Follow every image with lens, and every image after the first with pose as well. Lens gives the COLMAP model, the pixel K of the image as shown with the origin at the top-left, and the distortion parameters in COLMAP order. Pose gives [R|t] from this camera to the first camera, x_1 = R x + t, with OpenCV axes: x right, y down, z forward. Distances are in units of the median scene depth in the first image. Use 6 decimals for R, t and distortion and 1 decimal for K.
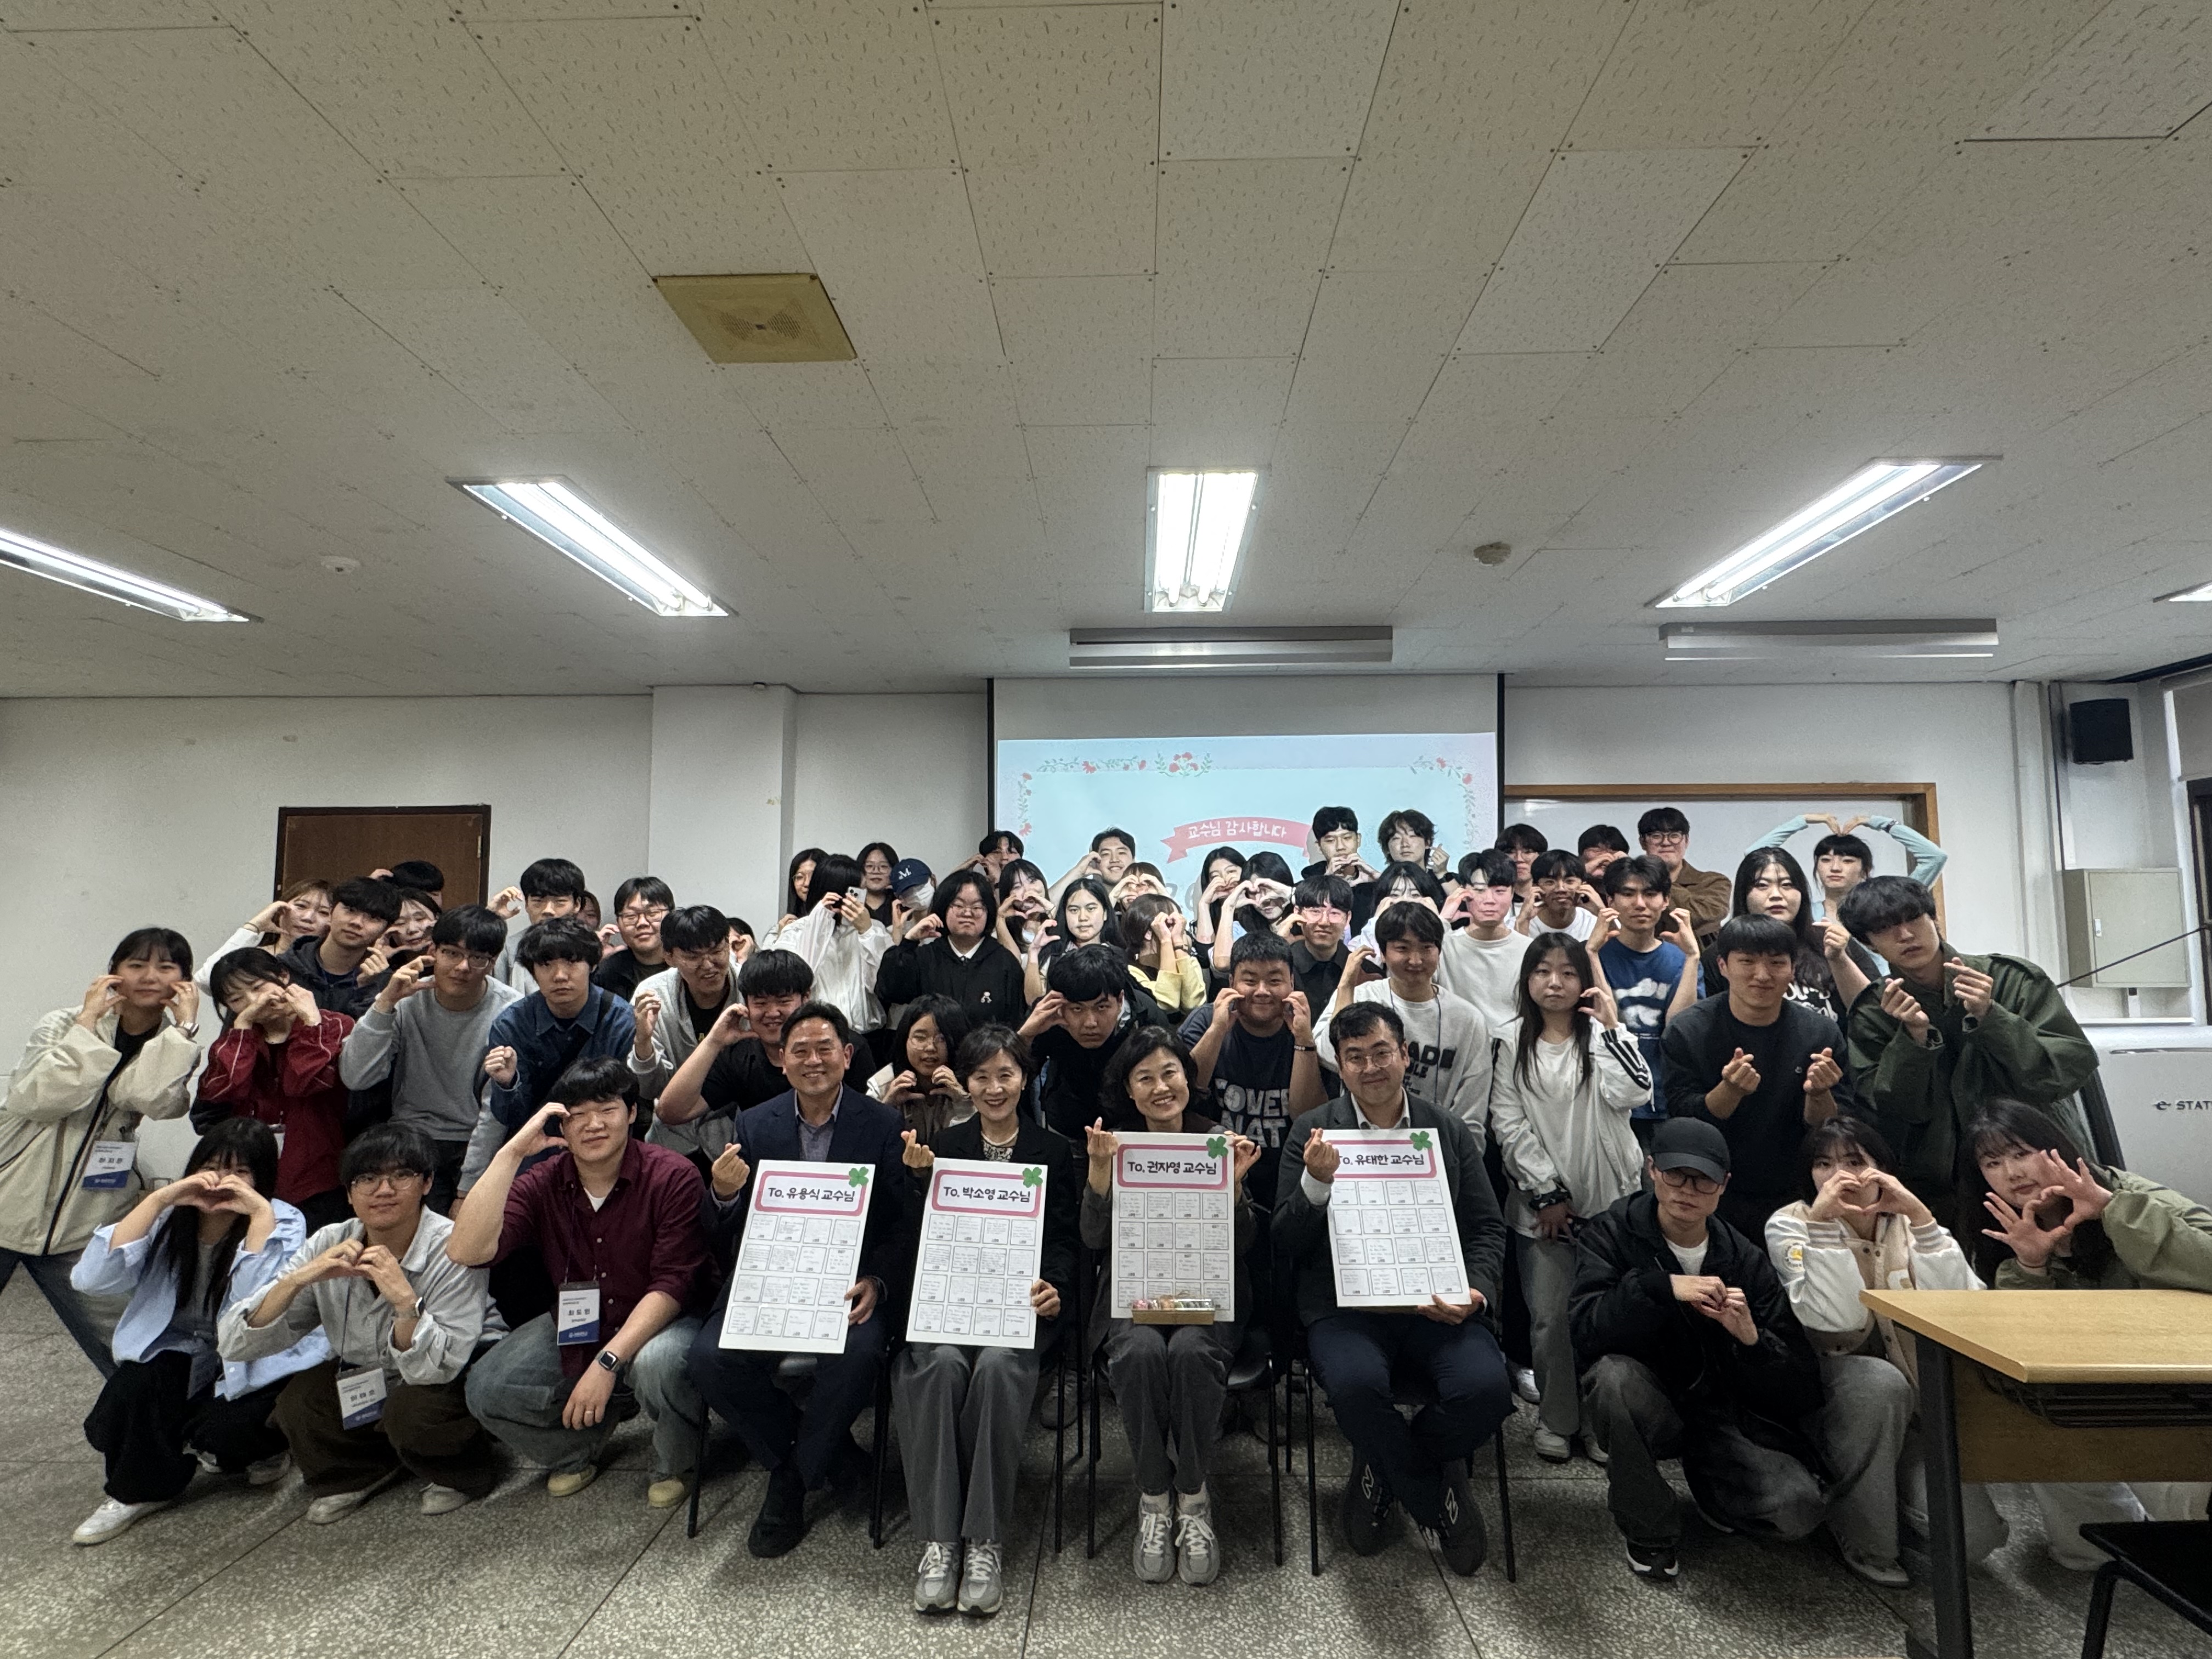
lens RADIAL K [[1154.6, 0, 1111.6], [0, 1154.6, 824.8], [0, 0, 1]] dist [-0.002943, -0.000922]
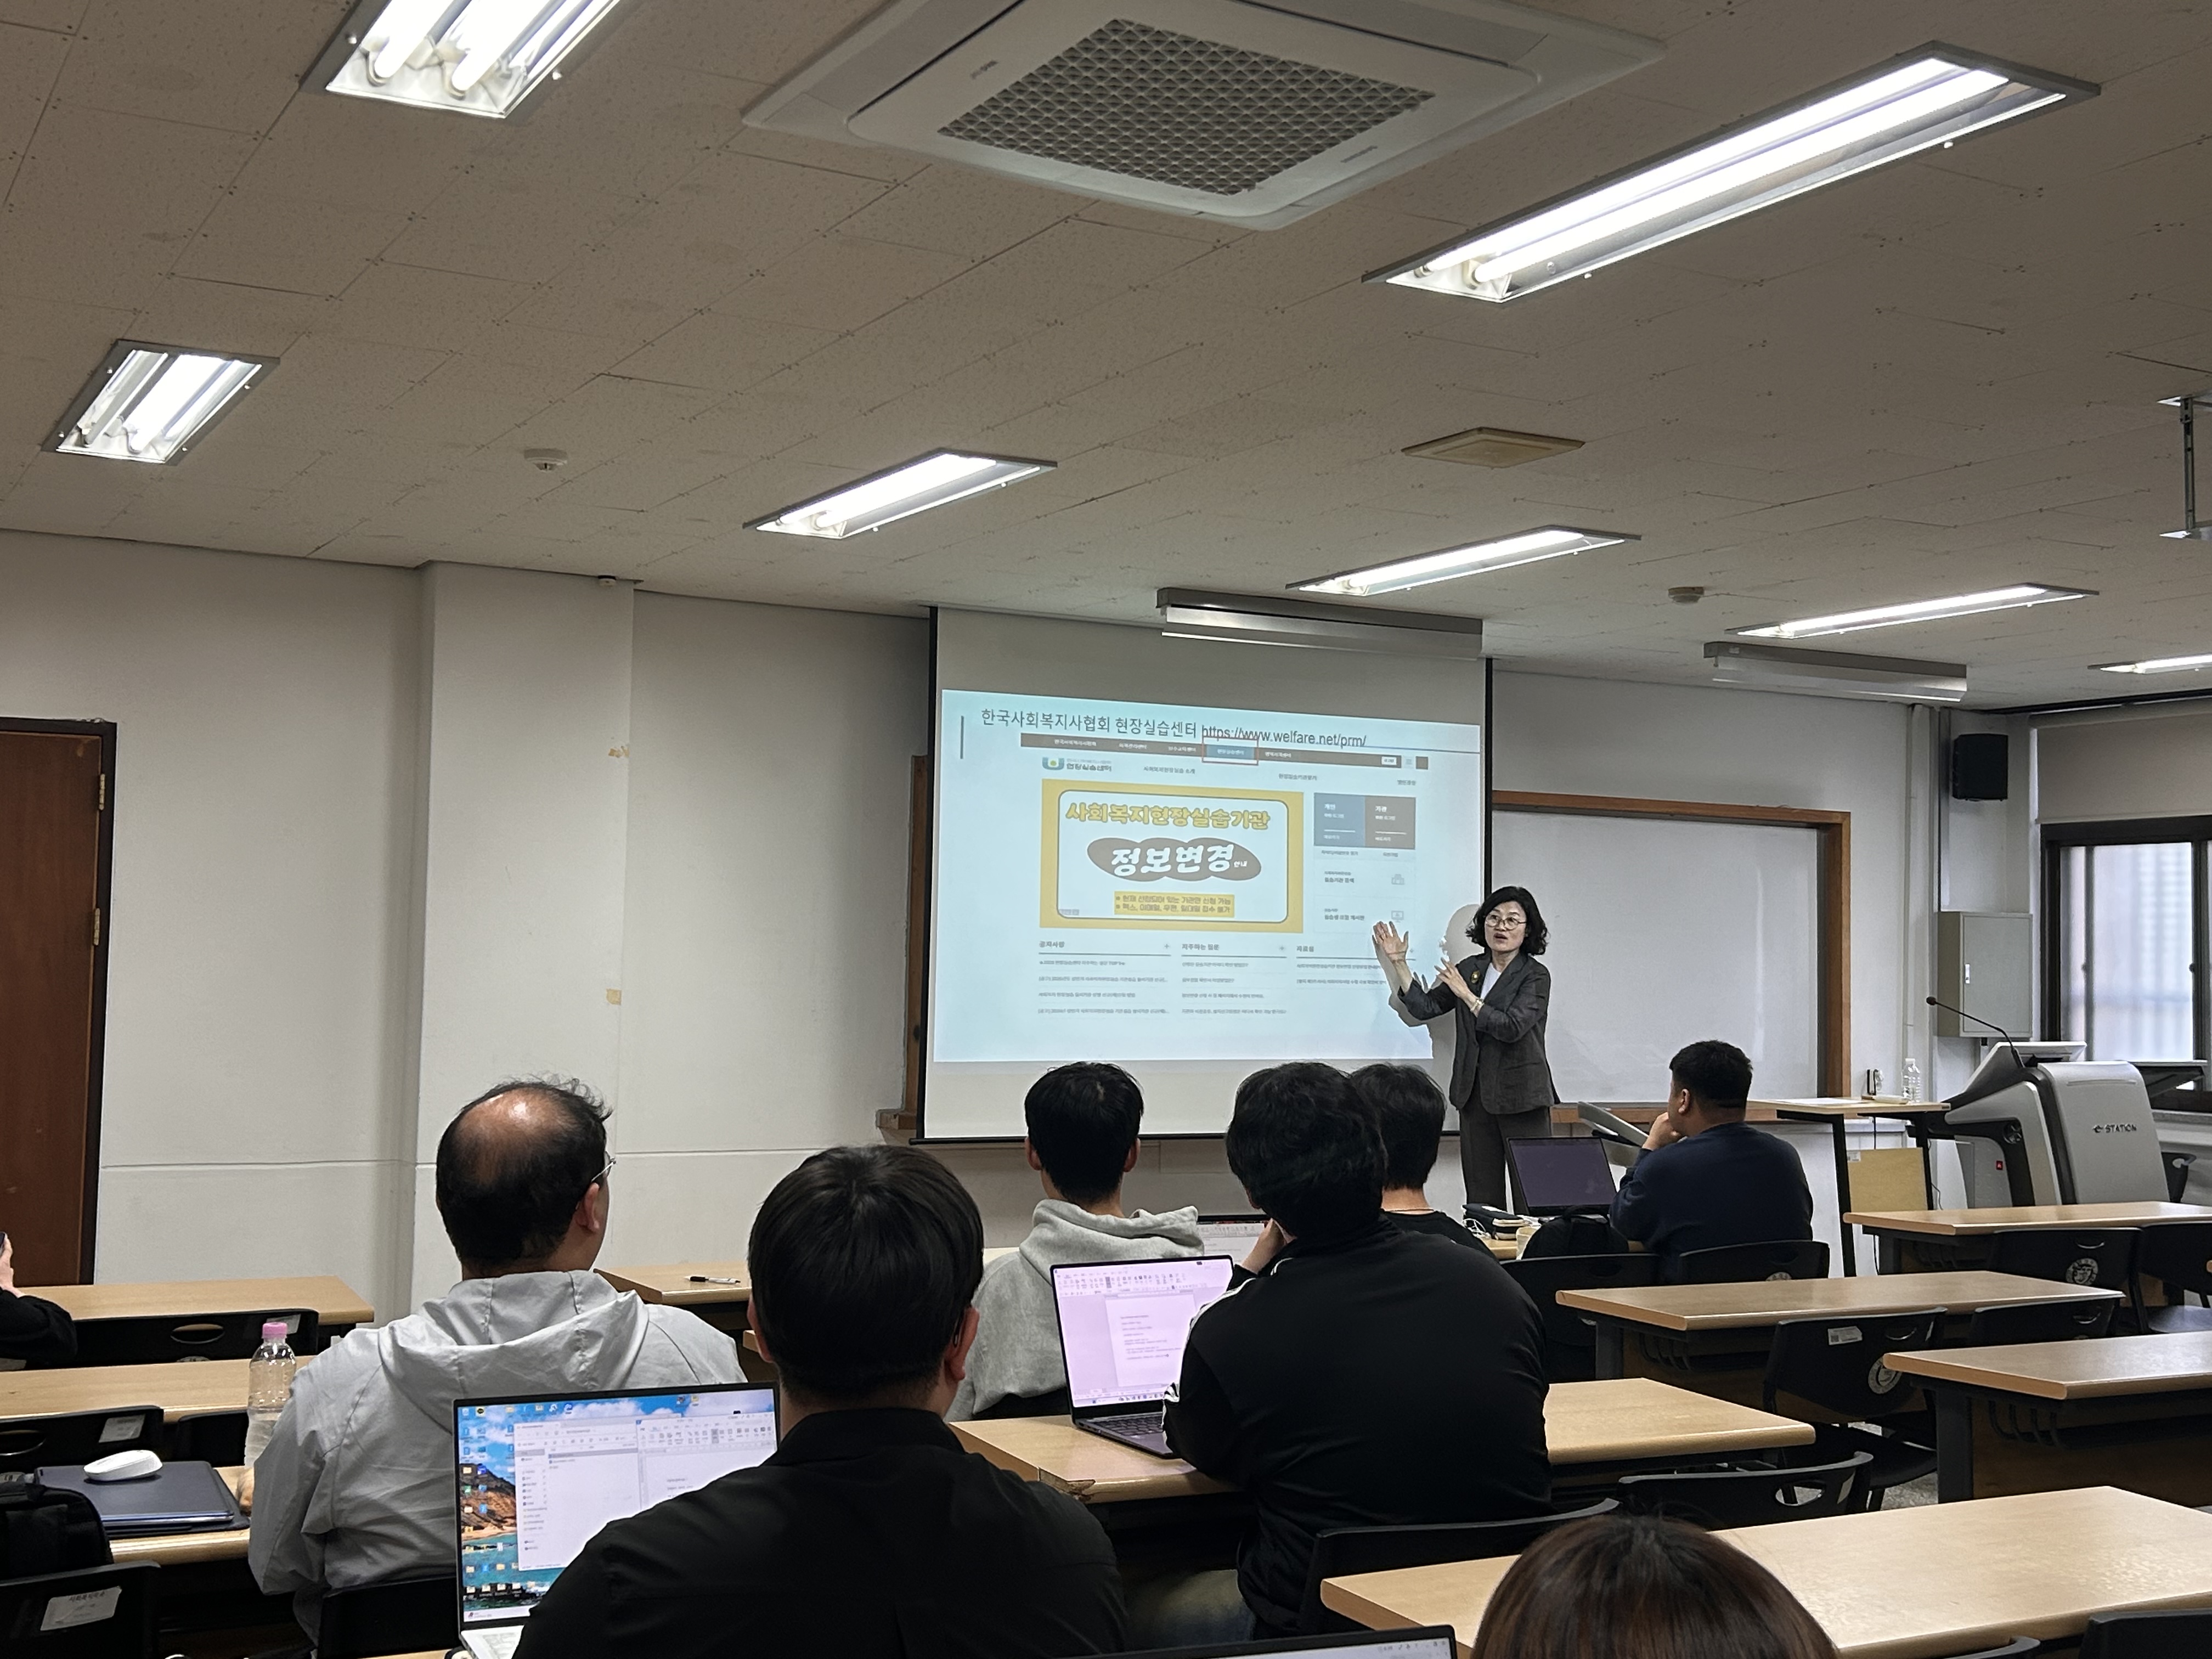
lens RADIAL K [[2532.4, 0, 1103.5], [0, 2532.4, 830.1], [0, 0, 1]] dist [0.020884, 0.000000]
pose [[0.867701, 0.047043, 0.494855, -0.790924], [-0.069565, 0.997207, 0.027179, -0.035724], [-0.492194, -0.058007, 0.868551, -0.454812]]
